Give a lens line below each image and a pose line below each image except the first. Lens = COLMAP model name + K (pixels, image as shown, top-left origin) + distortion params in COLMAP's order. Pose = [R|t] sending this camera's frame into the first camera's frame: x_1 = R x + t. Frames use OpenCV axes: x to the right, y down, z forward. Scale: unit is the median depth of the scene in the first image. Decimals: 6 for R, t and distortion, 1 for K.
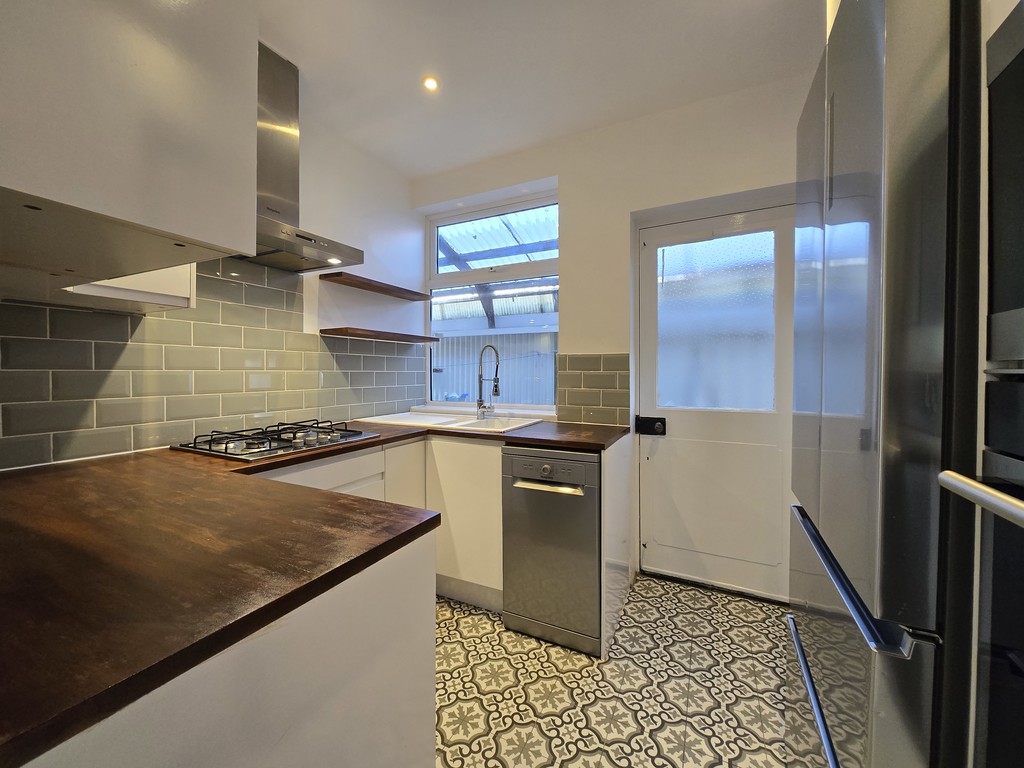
lens RADIAL K [[401.2, 0, 516.5], [0, 401.2, 377.6], [0, 0, 1]] dist [-0.001180, 0.000187]
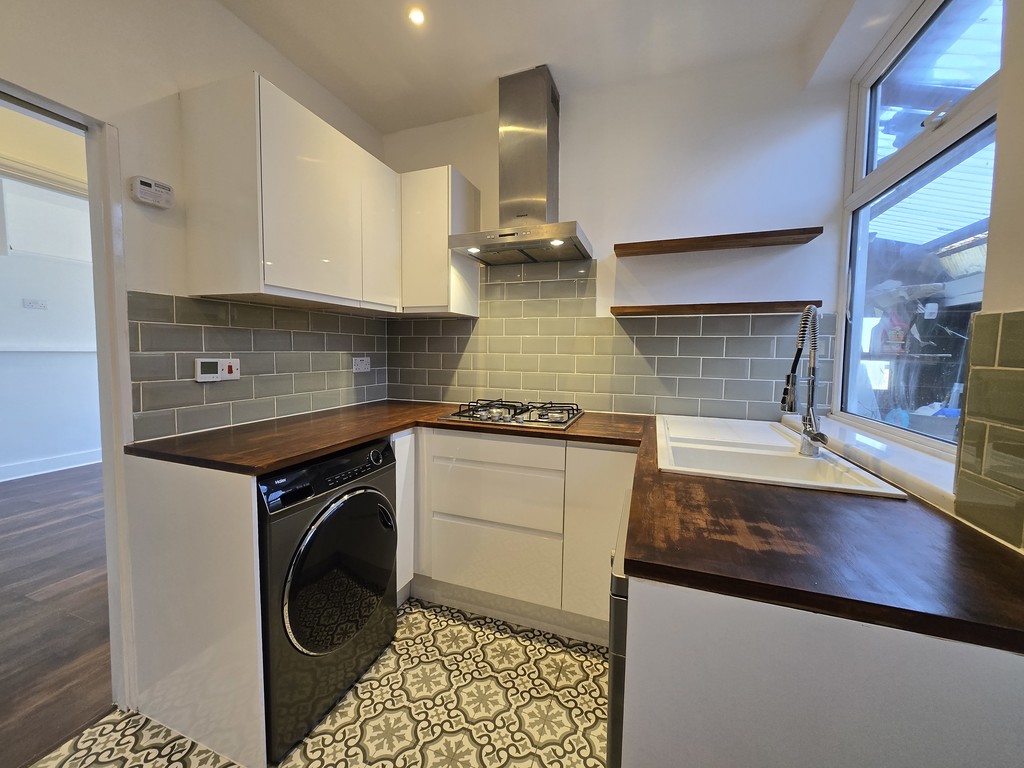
lens RADIAL K [[401.2, 0, 503.0], [0, 401.2, 380.5], [0, 0, 1]] dist [-0.001180, 0.000187]
pose [[0.089325, 0.073092, -0.993317, 0.466694], [-0.027887, 0.997096, 0.070863, -0.018948], [0.995612, 0.021371, 0.091104, 0.704014]]
